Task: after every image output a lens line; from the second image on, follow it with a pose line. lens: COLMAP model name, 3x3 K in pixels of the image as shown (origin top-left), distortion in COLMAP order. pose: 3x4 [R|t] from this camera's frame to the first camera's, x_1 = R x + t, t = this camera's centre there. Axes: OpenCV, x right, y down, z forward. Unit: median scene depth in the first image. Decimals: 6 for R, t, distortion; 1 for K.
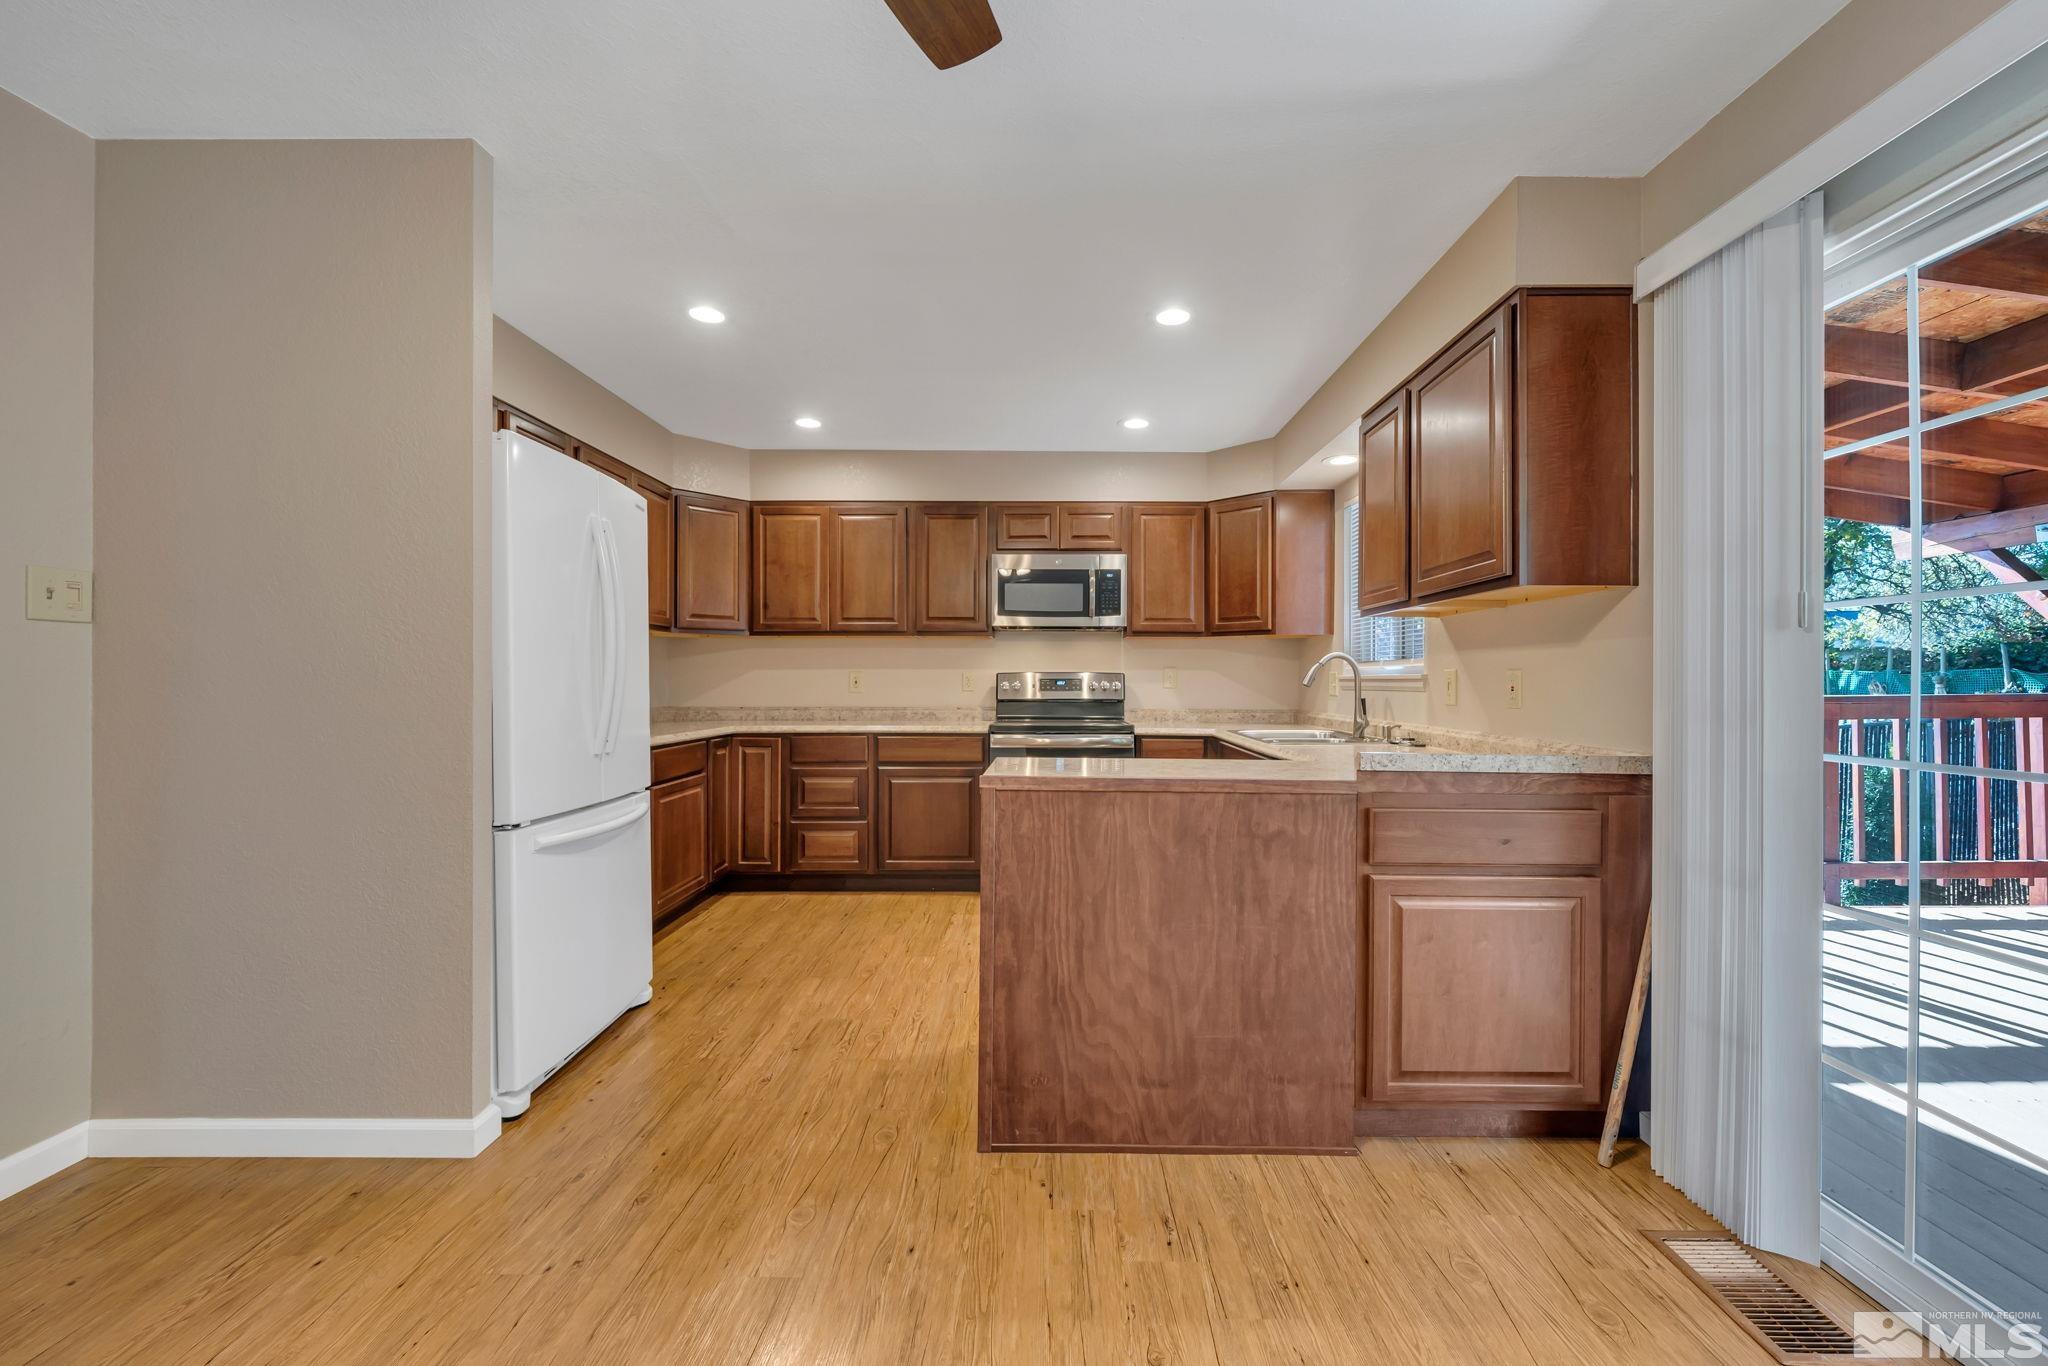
lens RADIAL K [[821.4, 0, 1050.7], [0, 821.4, 676.9], [0, 0, 1]] dist [-0.005298, -0.000540]
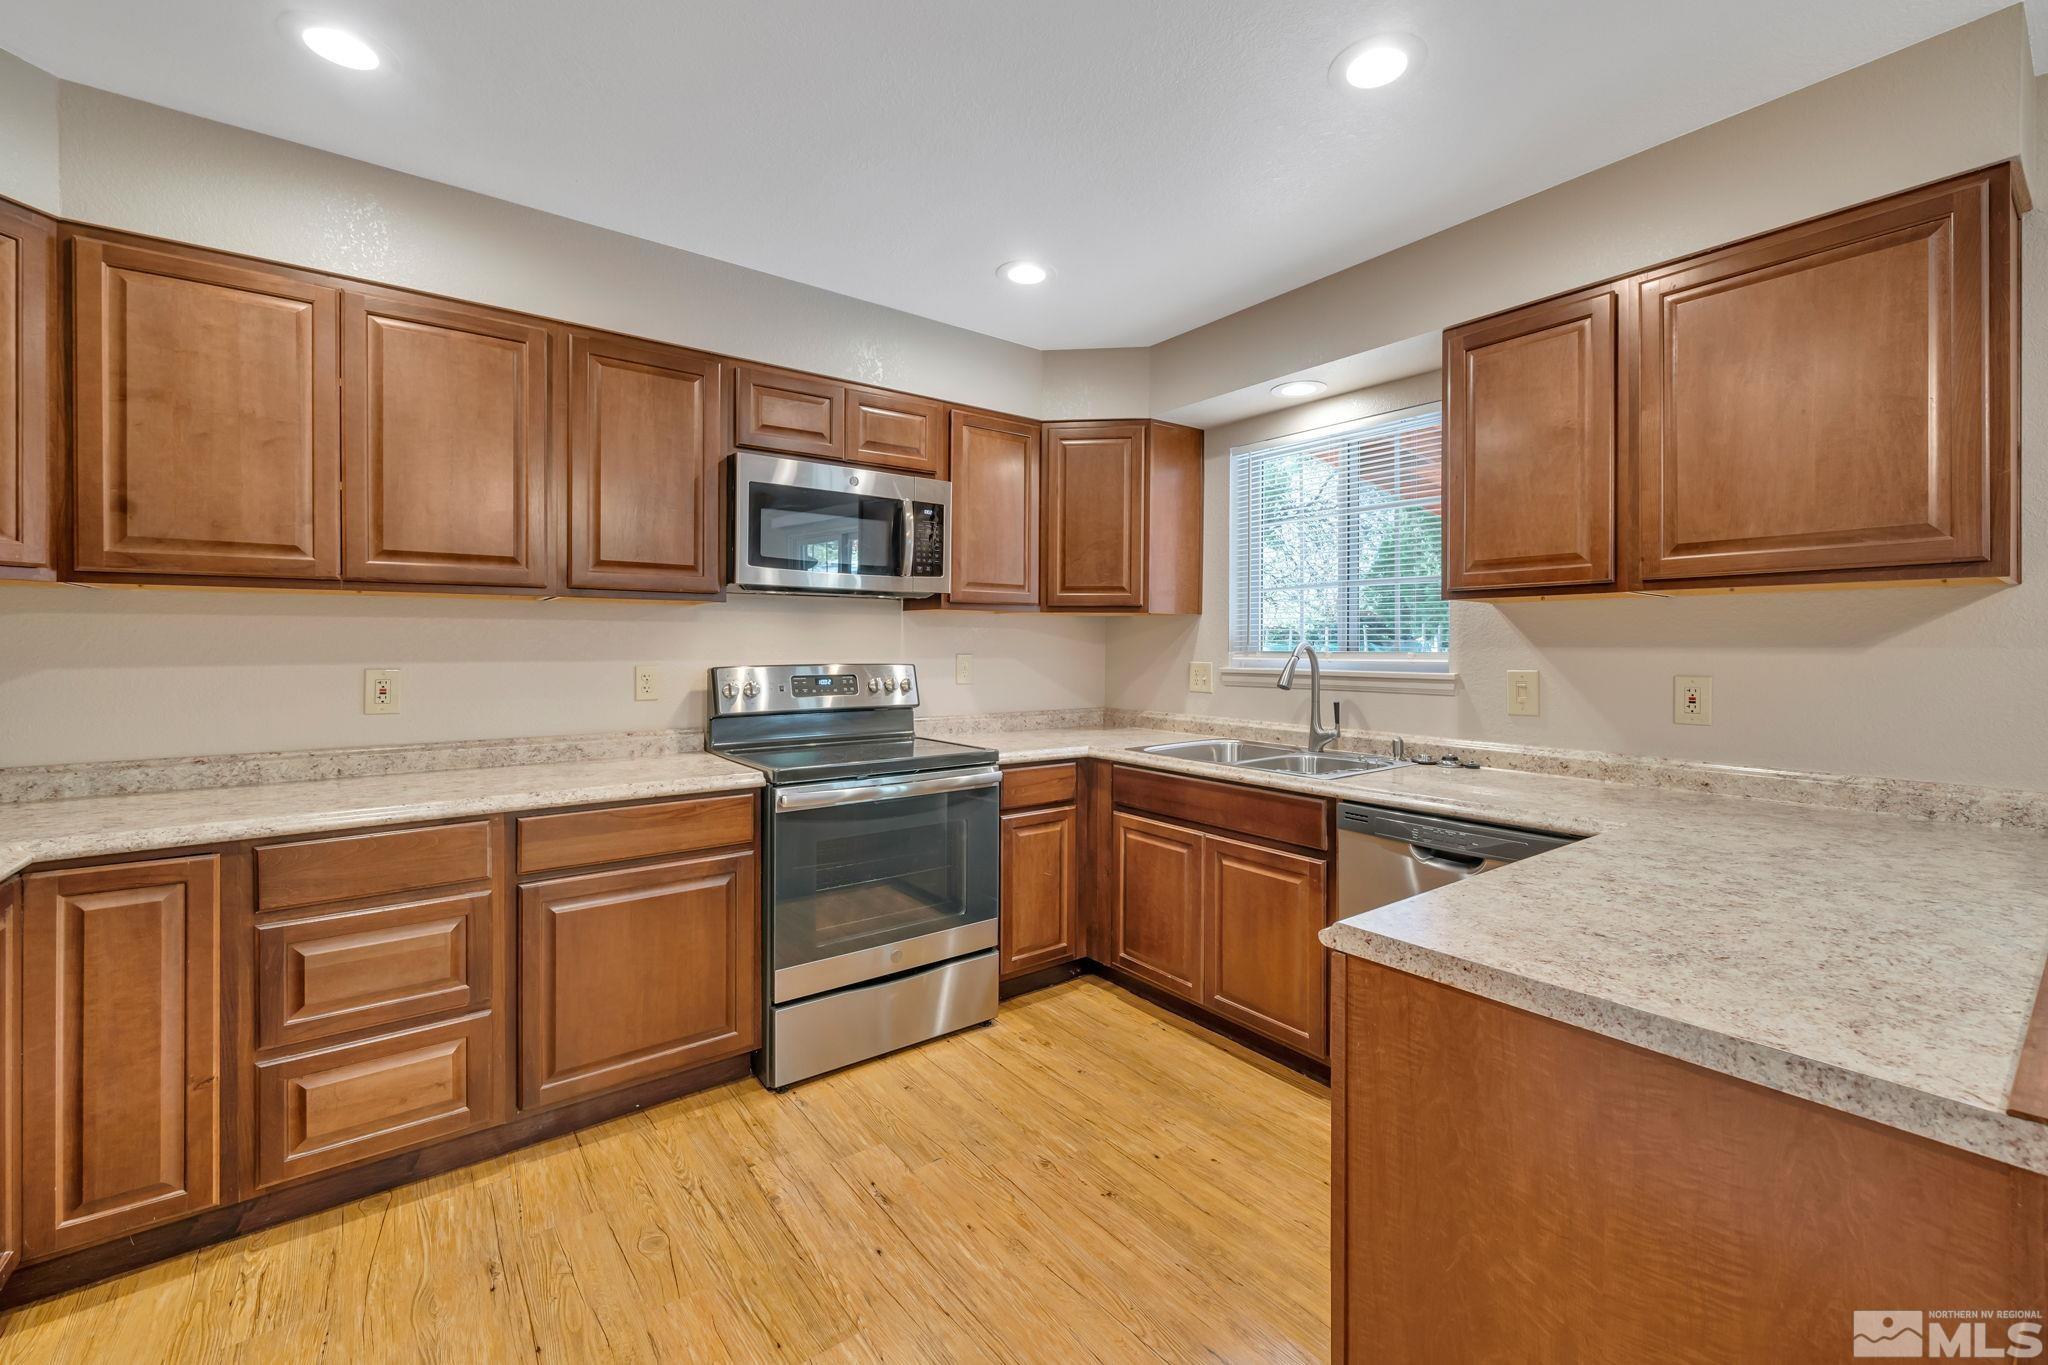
lens RADIAL K [[821.4, 0, 1057.1], [0, 821.4, 652.2], [0, 0, 1]] dist [-0.005298, -0.000540]
pose [[0.788700, -0.006174, 0.614747, -0.547689], [-0.001228, 0.999932, 0.011618, -0.053407], [-0.614777, -0.009918, 0.788638, 1.000166]]
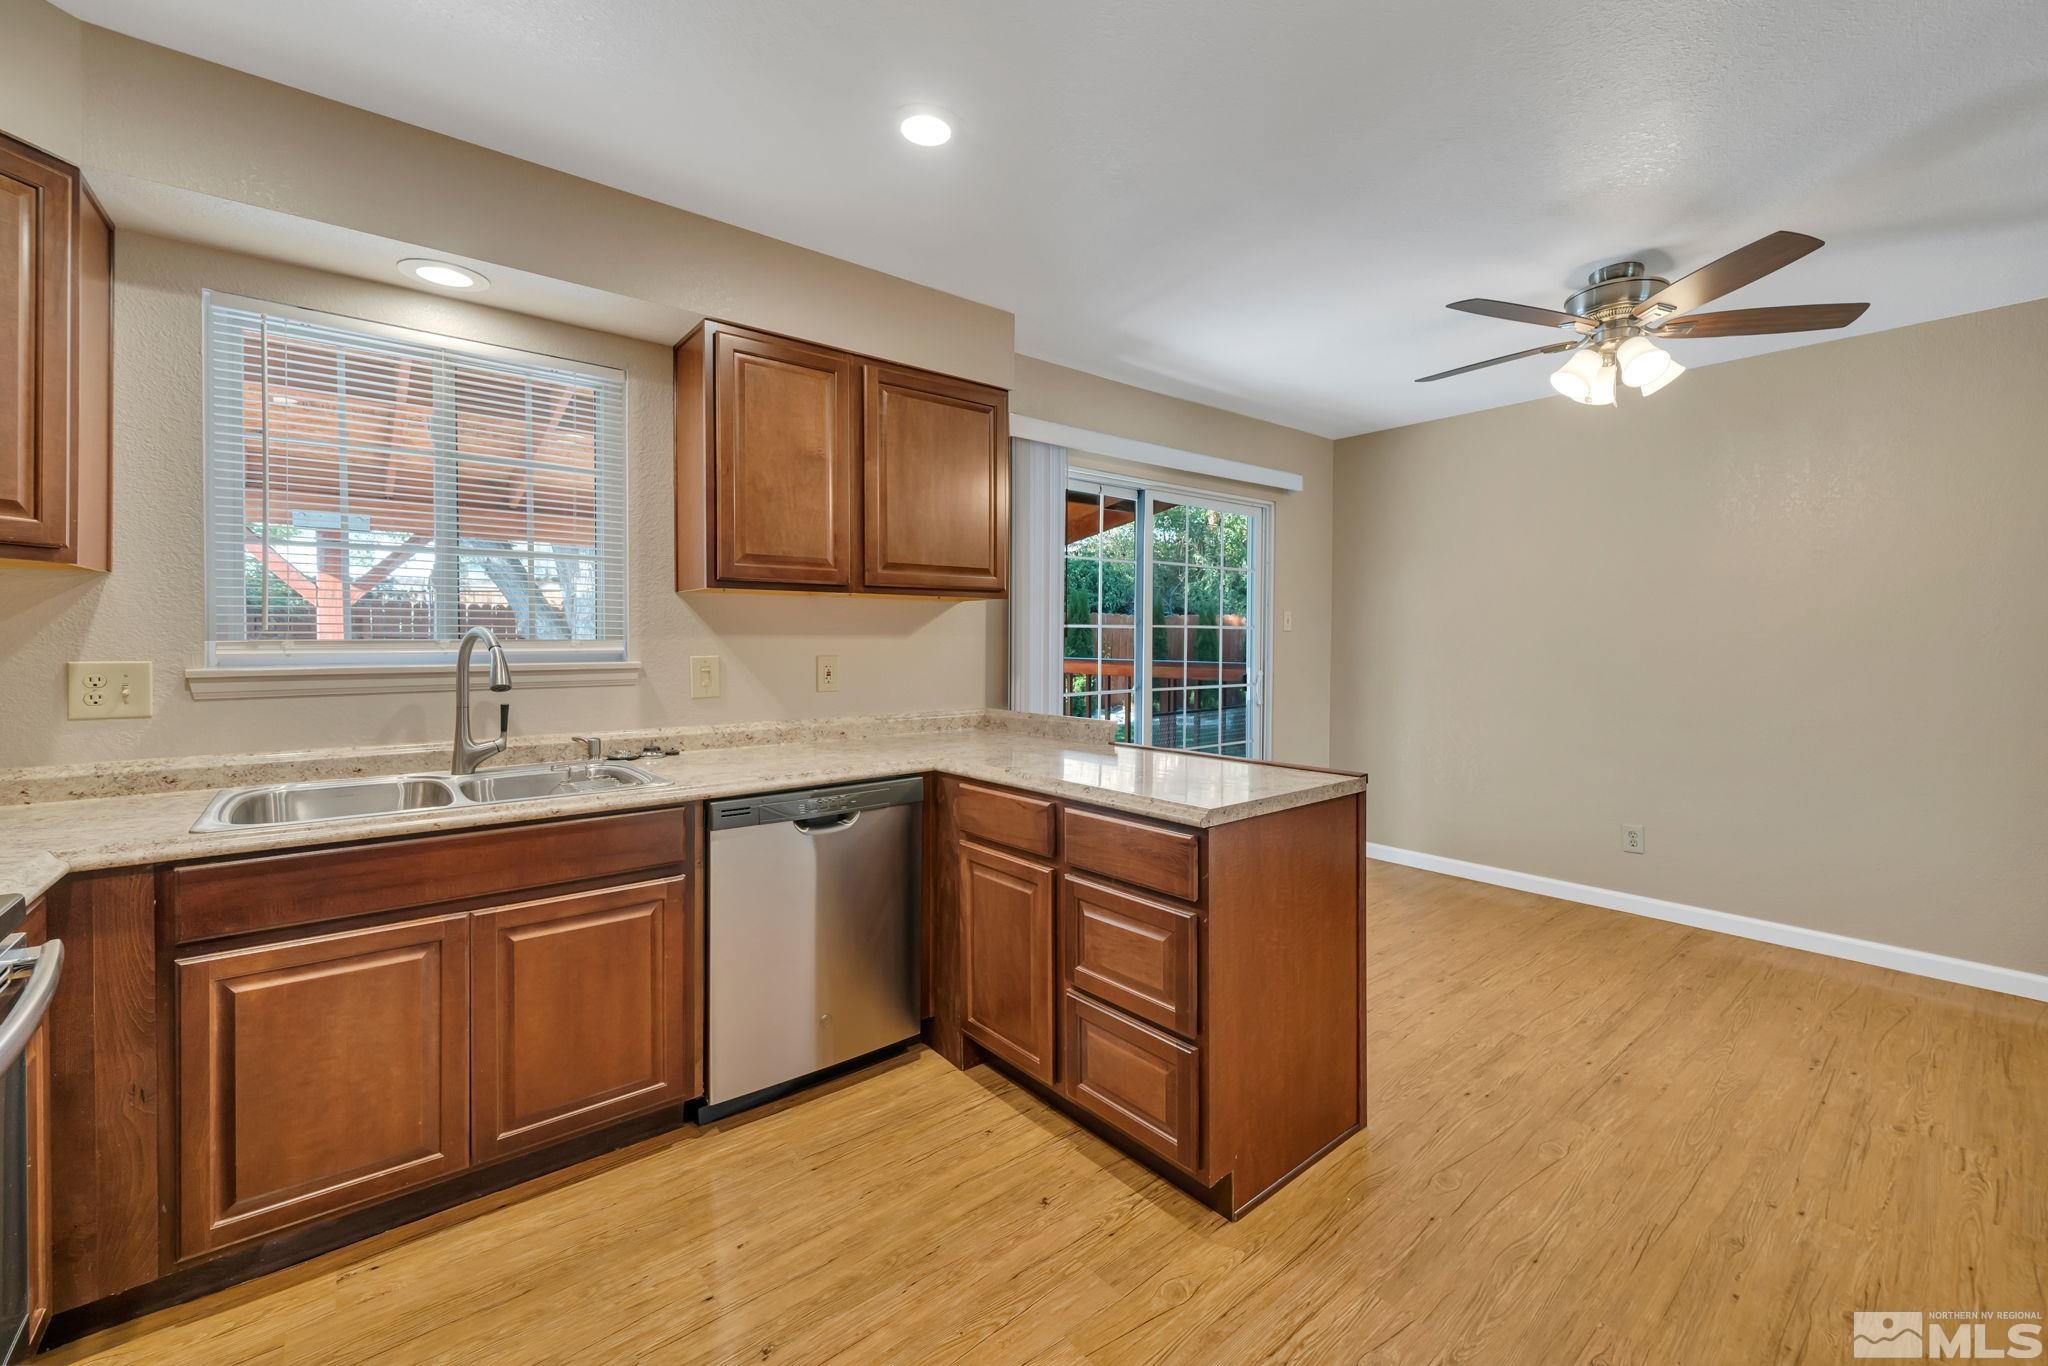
lens RADIAL K [[839.2, 0, 1050.8], [0, 839.2, 652.3], [0, 0, 1]] dist [-0.003901, -0.000519]
pose [[-0.638906, -0.021602, 0.768981, -0.636264], [-0.010002, 0.999754, 0.019775, -0.051442], [-0.769220, 0.004943, -0.638965, 1.964041]]
